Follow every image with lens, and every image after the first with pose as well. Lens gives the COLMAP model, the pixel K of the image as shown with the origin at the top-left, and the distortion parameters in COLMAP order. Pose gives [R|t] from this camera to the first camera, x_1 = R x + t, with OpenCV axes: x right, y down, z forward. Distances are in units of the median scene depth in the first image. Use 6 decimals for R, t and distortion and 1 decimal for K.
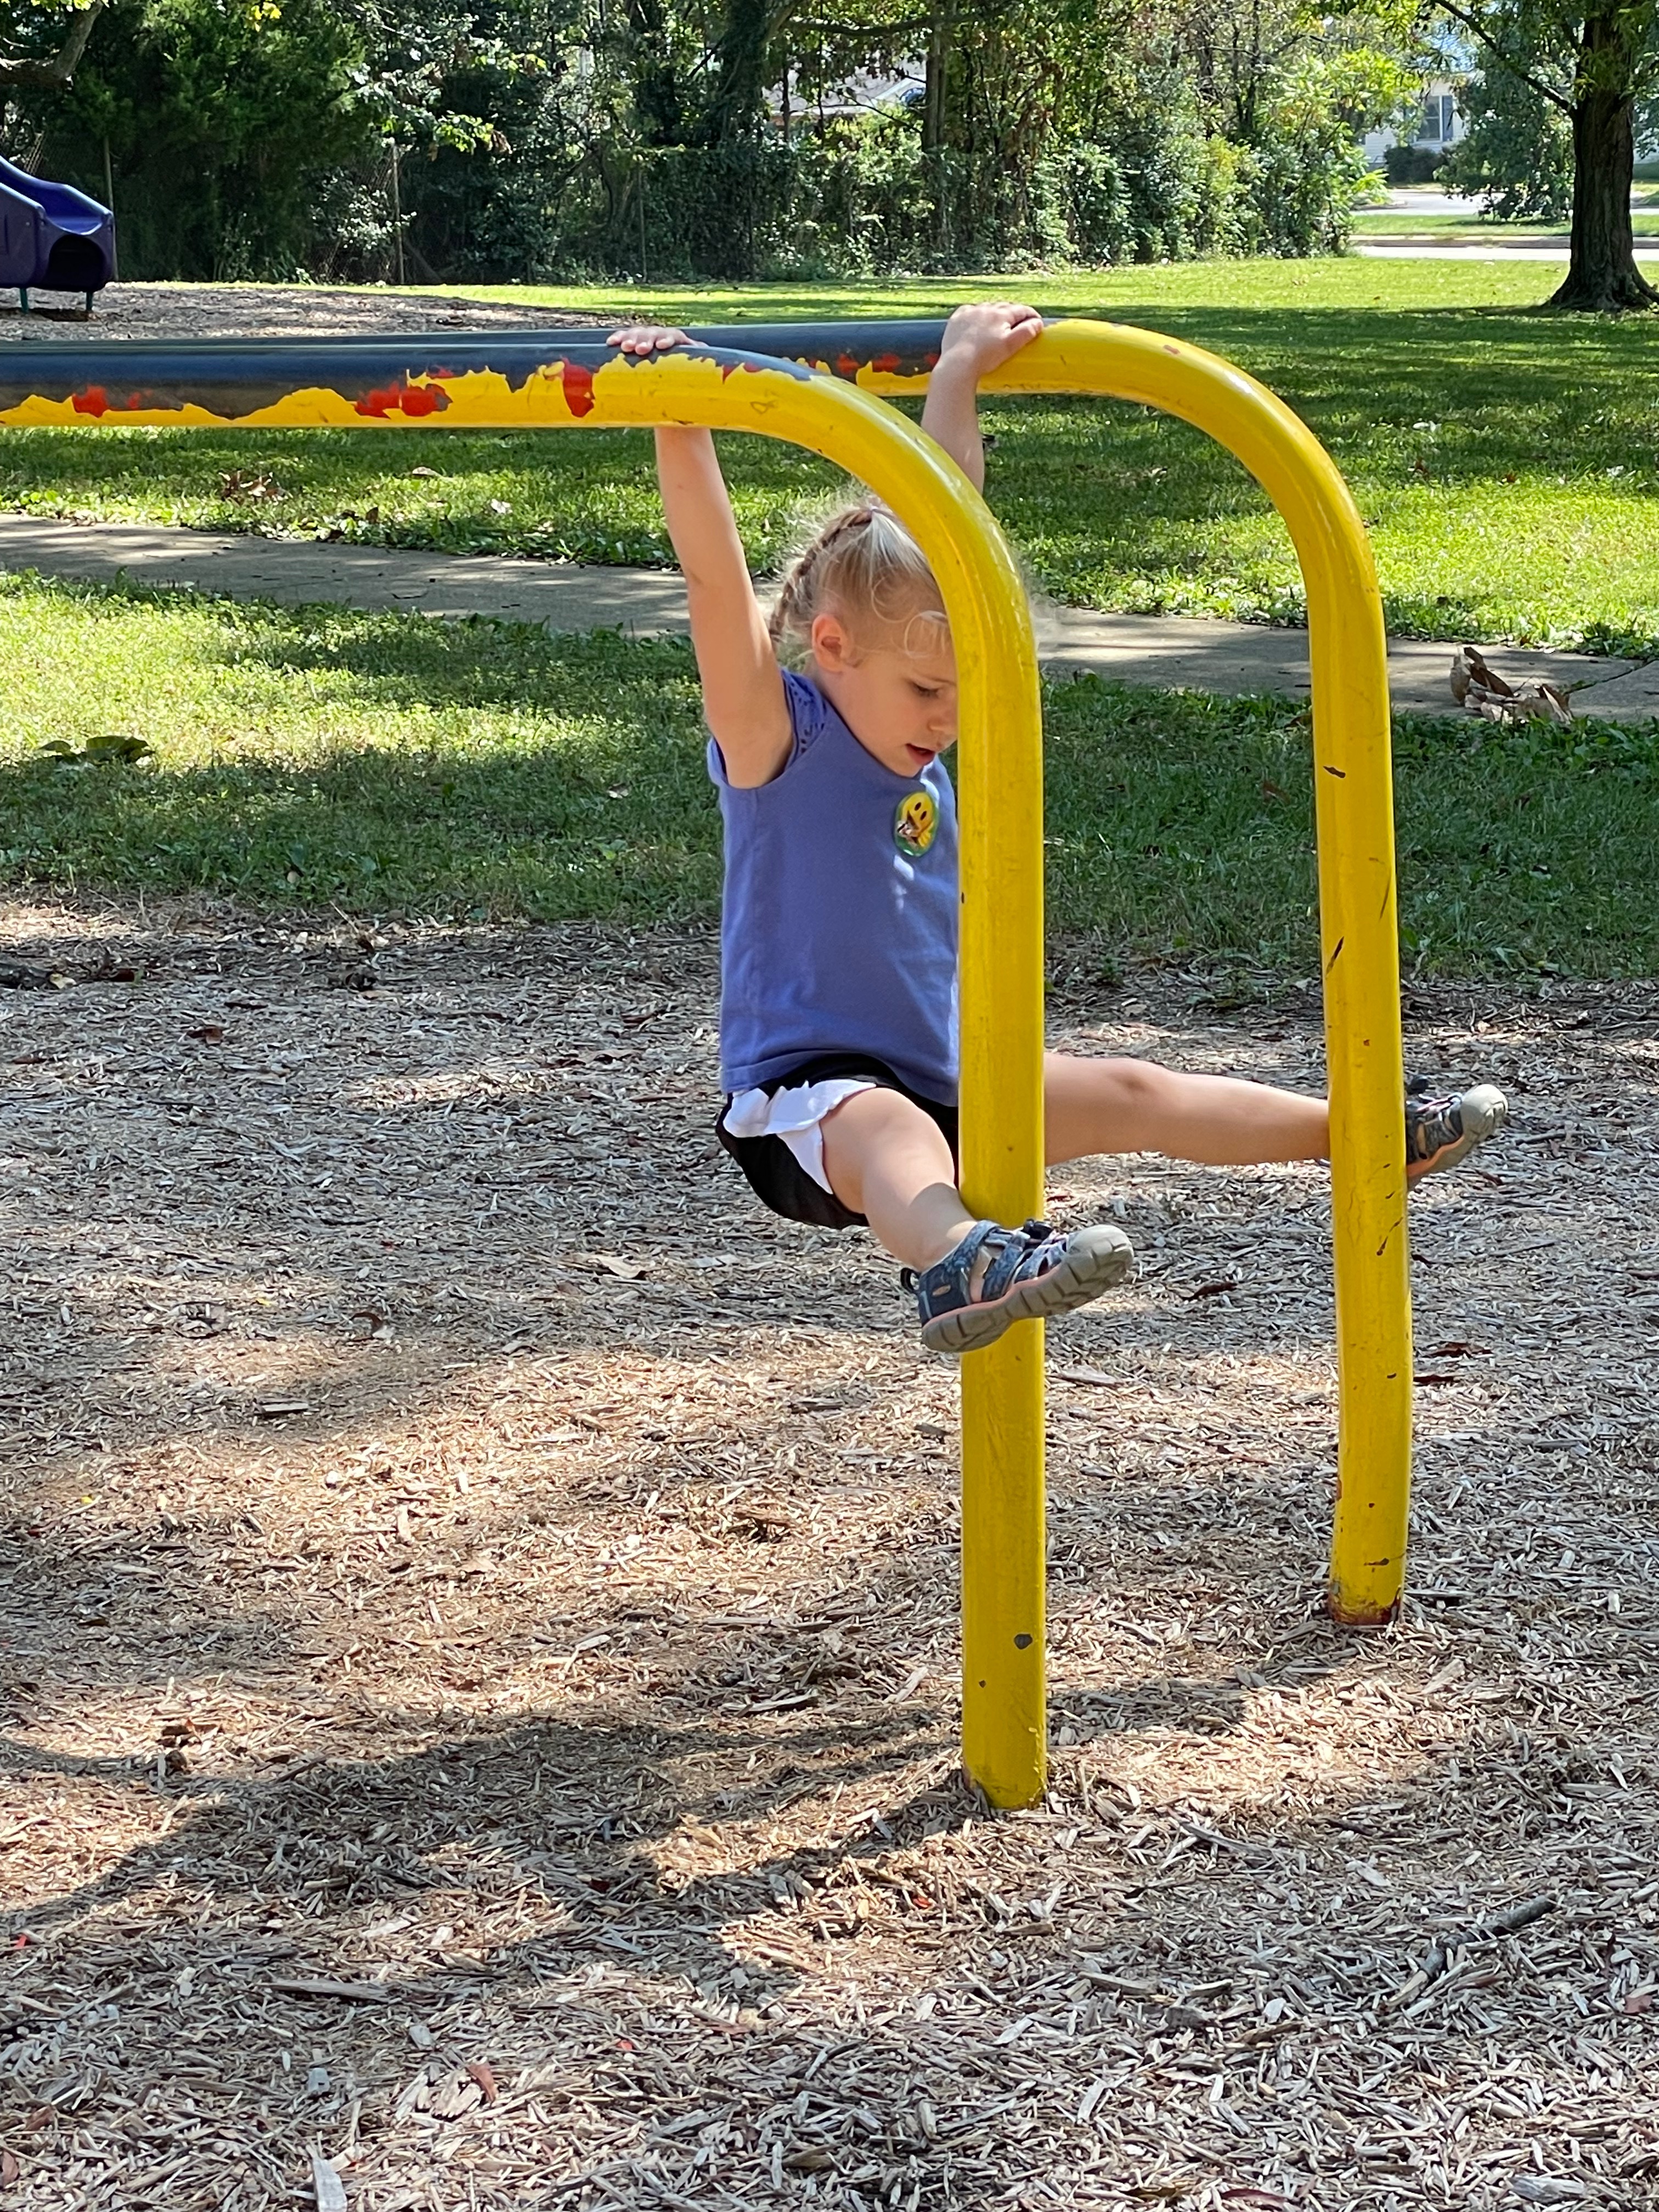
lens RADIAL K [[5700.2, 0, 829.5], [0, 5700.2, 1106.0], [0, 0, 1]] dist [-0.018548, 1.801642]
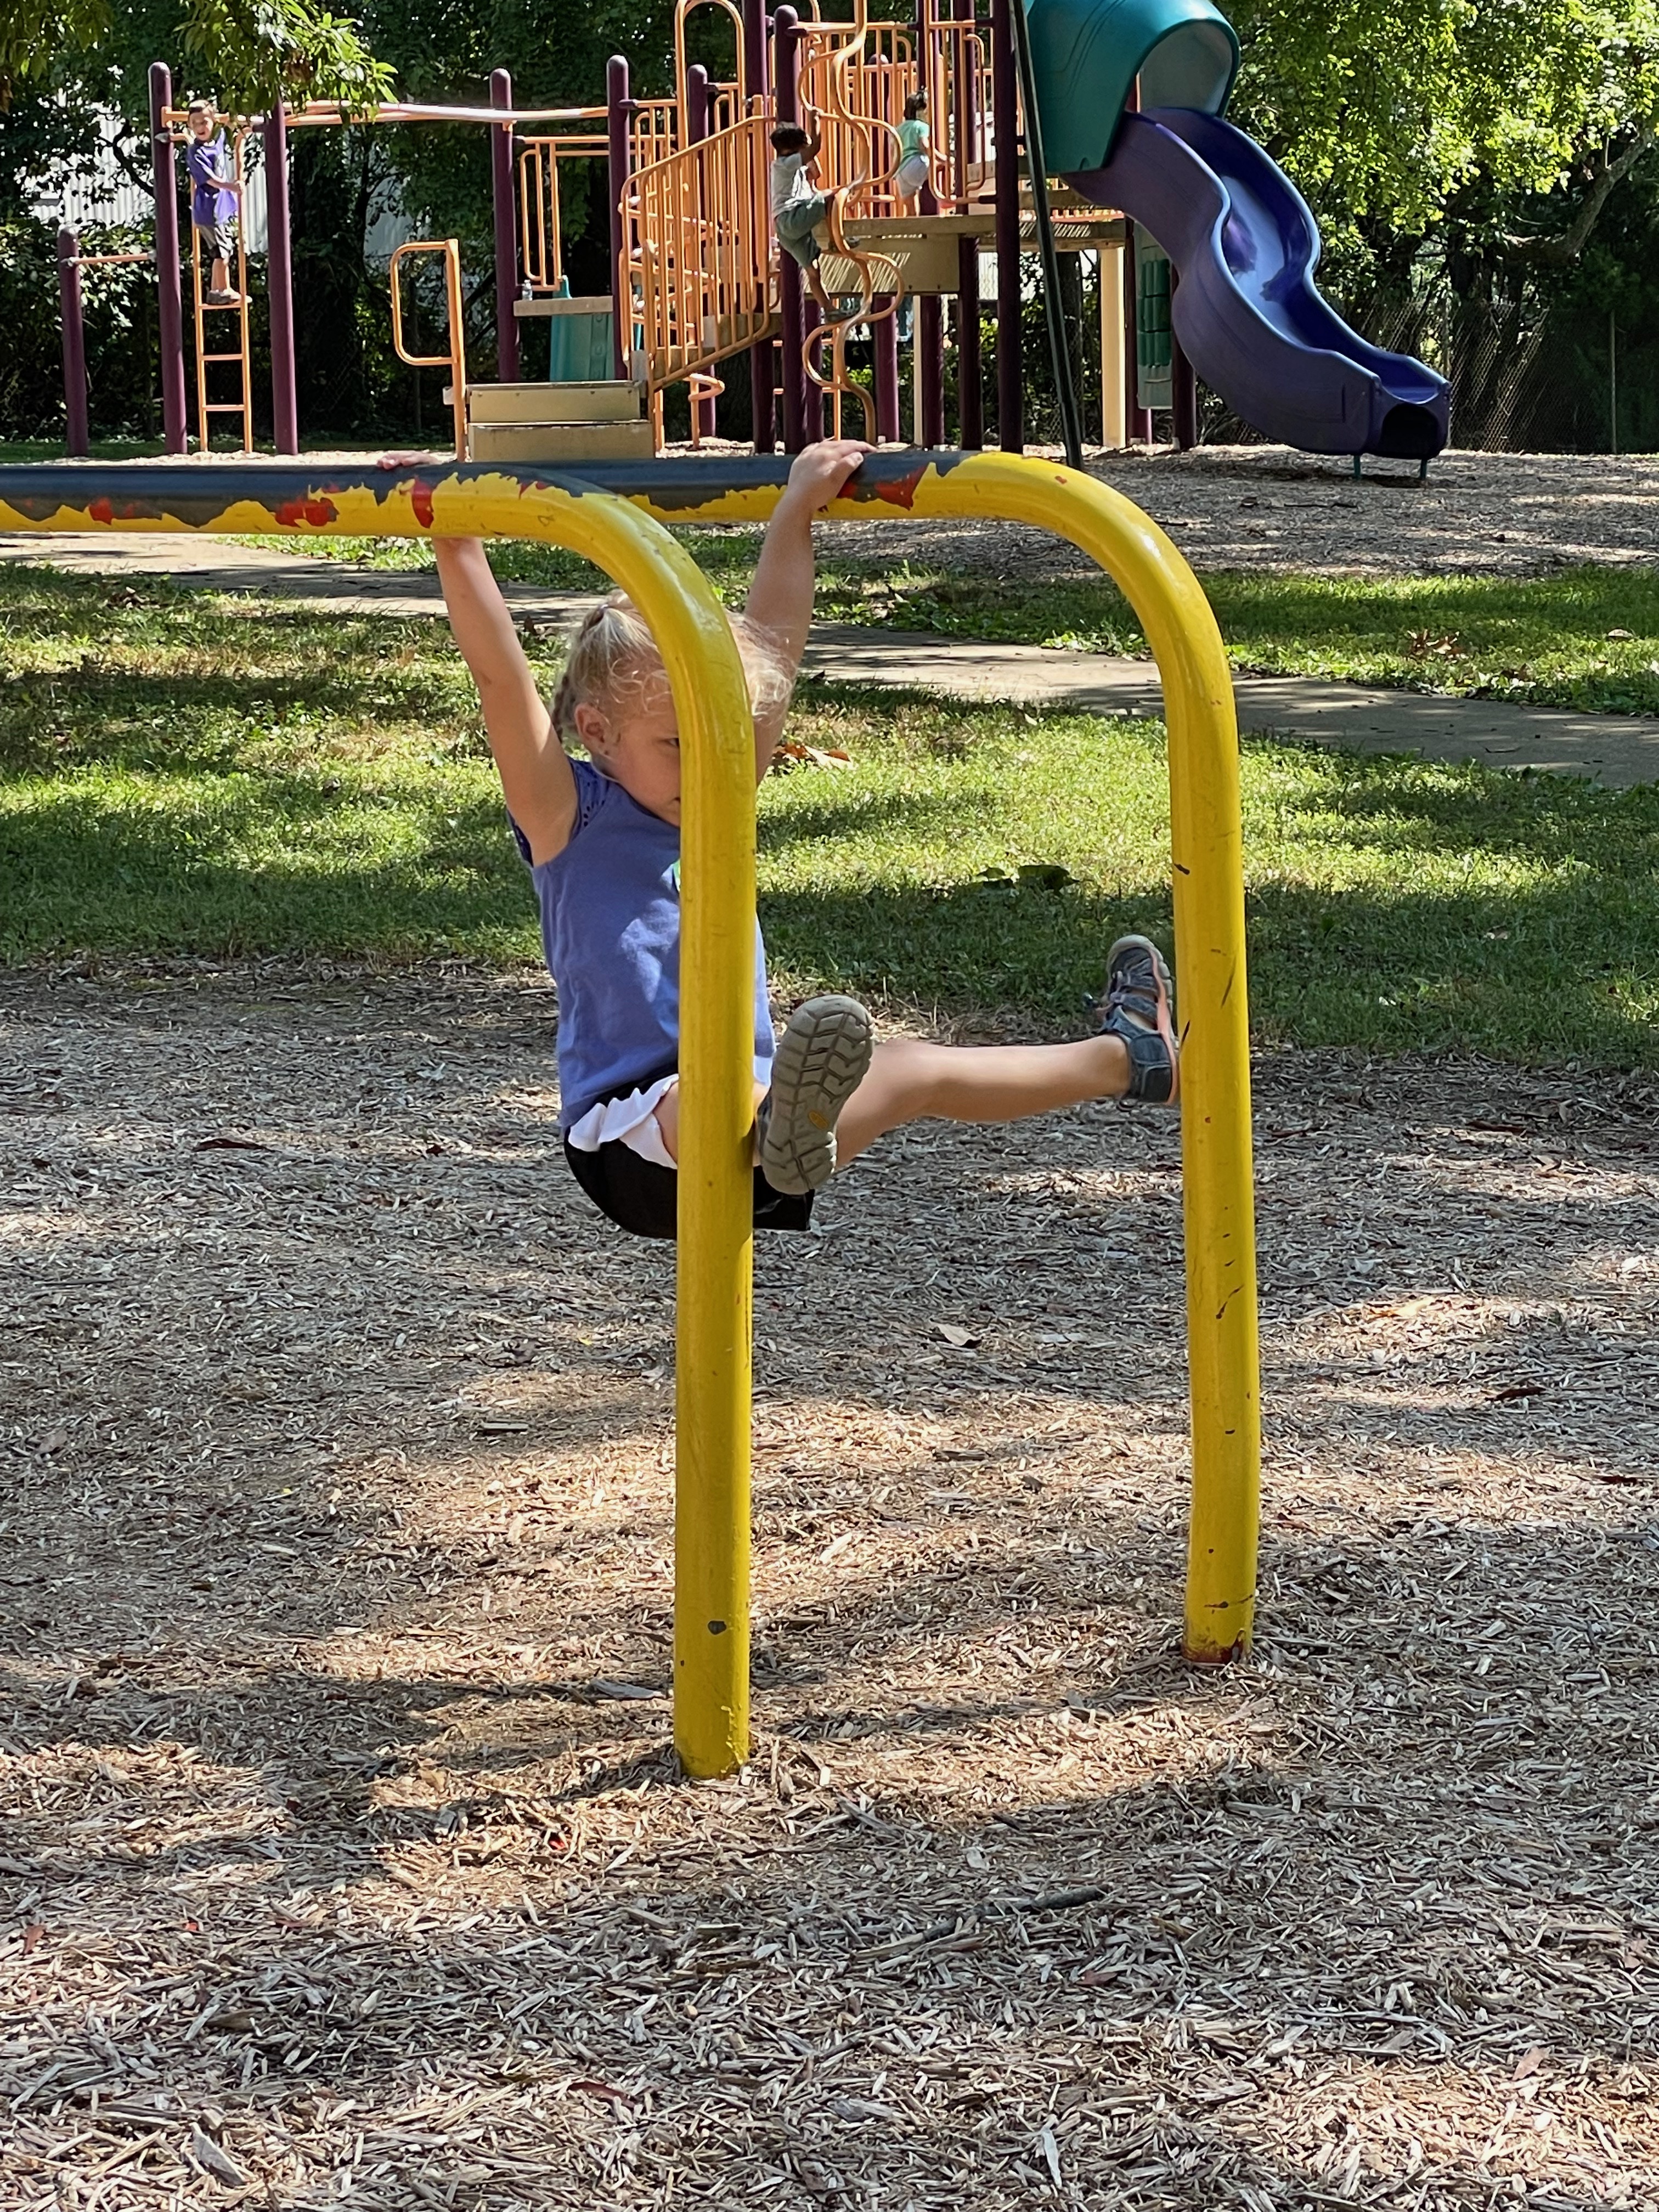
lens RADIAL K [[5755.4, 0, 829.5], [0, 5755.4, 1106.0], [0, 0, 1]] dist [-0.022133, 0.972224]
pose [[0.955303, 0.047356, -0.291812, 0.321402], [-0.056540, 0.998133, -0.023118, 0.014334], [0.290172, 0.038584, 0.956196, -0.062940]]
